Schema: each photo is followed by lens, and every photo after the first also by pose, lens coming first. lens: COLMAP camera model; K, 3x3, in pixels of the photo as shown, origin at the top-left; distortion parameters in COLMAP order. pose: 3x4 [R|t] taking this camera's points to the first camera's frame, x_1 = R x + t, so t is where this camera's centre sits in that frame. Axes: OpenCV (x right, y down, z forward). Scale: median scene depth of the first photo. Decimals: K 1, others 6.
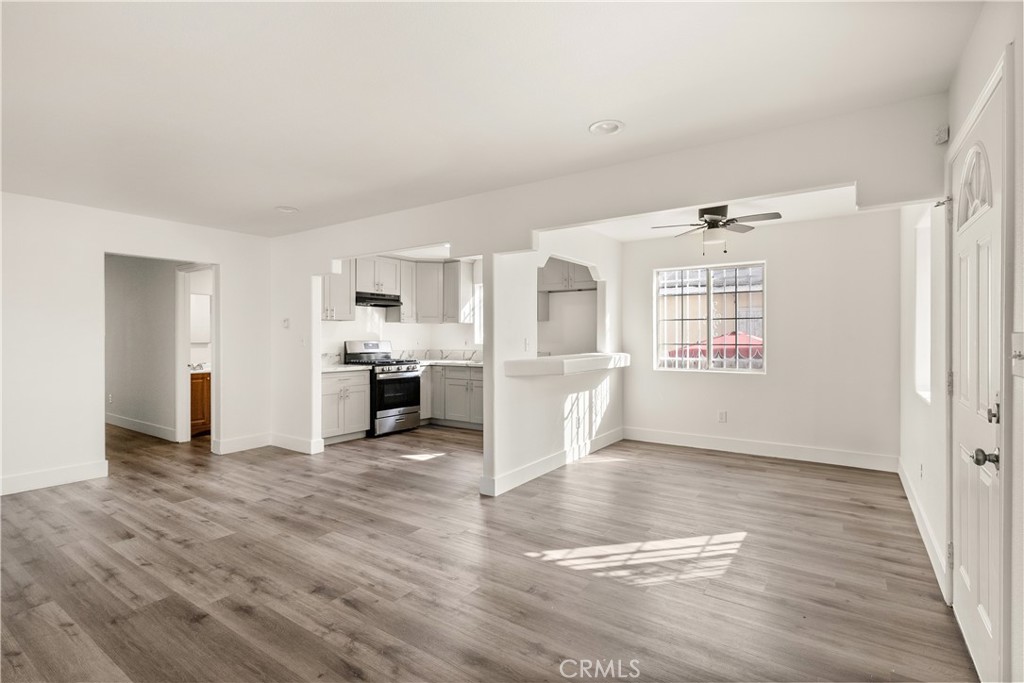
lens RADIAL K [[485.9, 0, 513.3], [0, 485.9, 338.2], [0, 0, 1]] dist [0.005804, -0.001104]
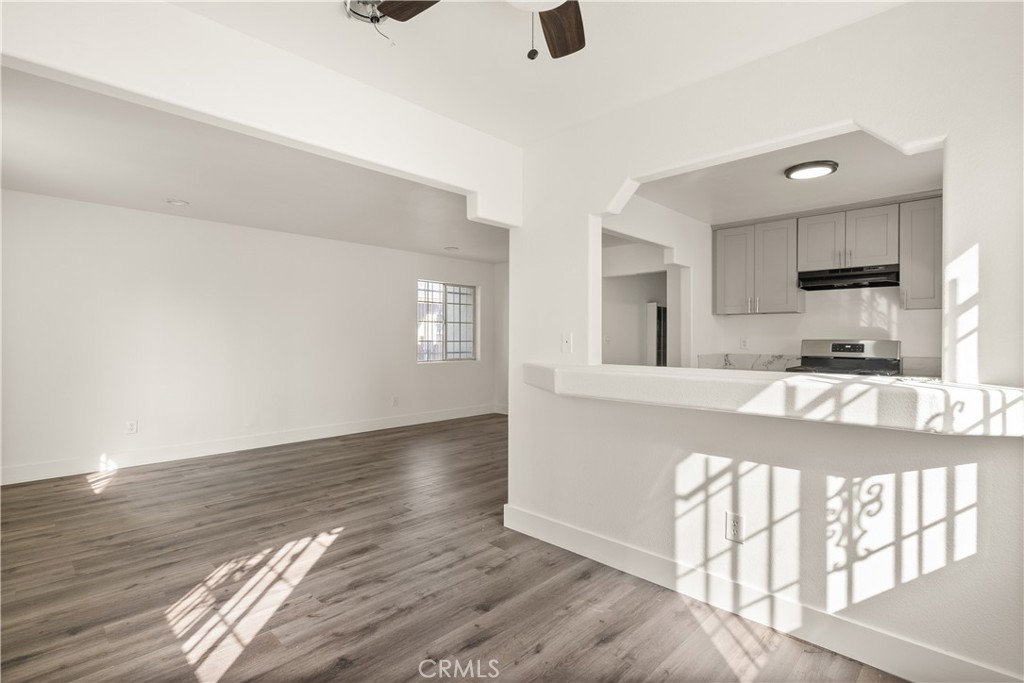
lens RADIAL K [[485.9, 0, 513.8], [0, 485.9, 341.9], [0, 0, 1]] dist [0.005804, -0.001104]
pose [[-0.165174, 0.005678, -0.986248, 1.032601], [-0.004527, 0.999969, 0.006516, 0.013045], [0.986254, 0.005541, -0.165144, 1.544444]]
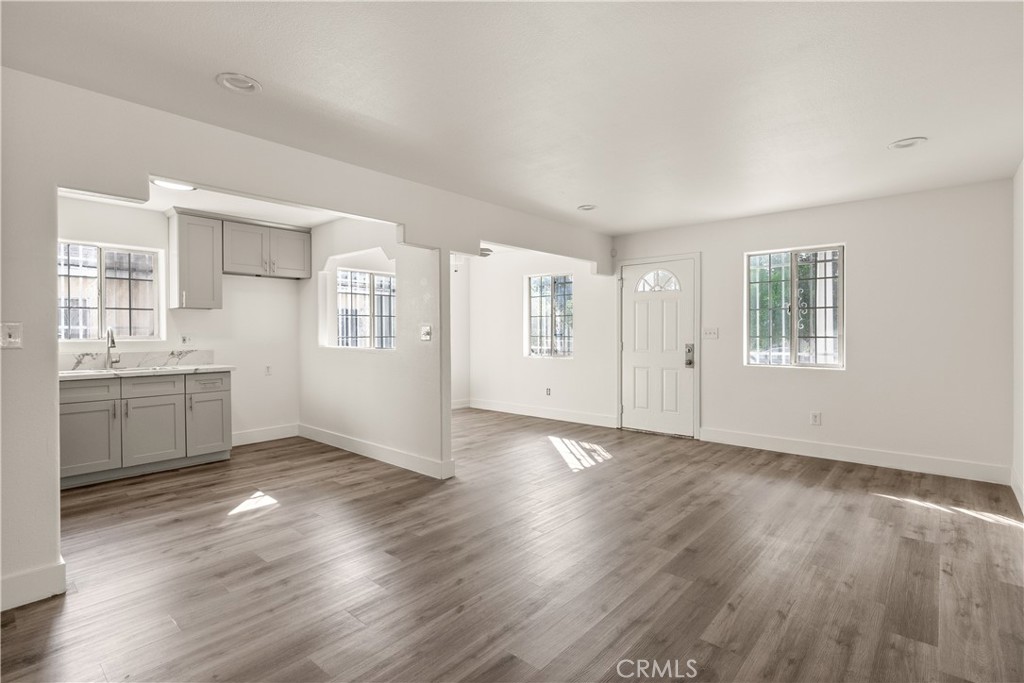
lens RADIAL K [[485.9, 0, 513.4], [0, 485.9, 337.6], [0, 0, 1]] dist [0.005804, -0.001104]
pose [[0.116863, -0.009181, 0.993106, -1.478707], [0.003603, 0.999955, 0.008821, 0.011223], [-0.993141, 0.002548, 0.116891, 0.998921]]
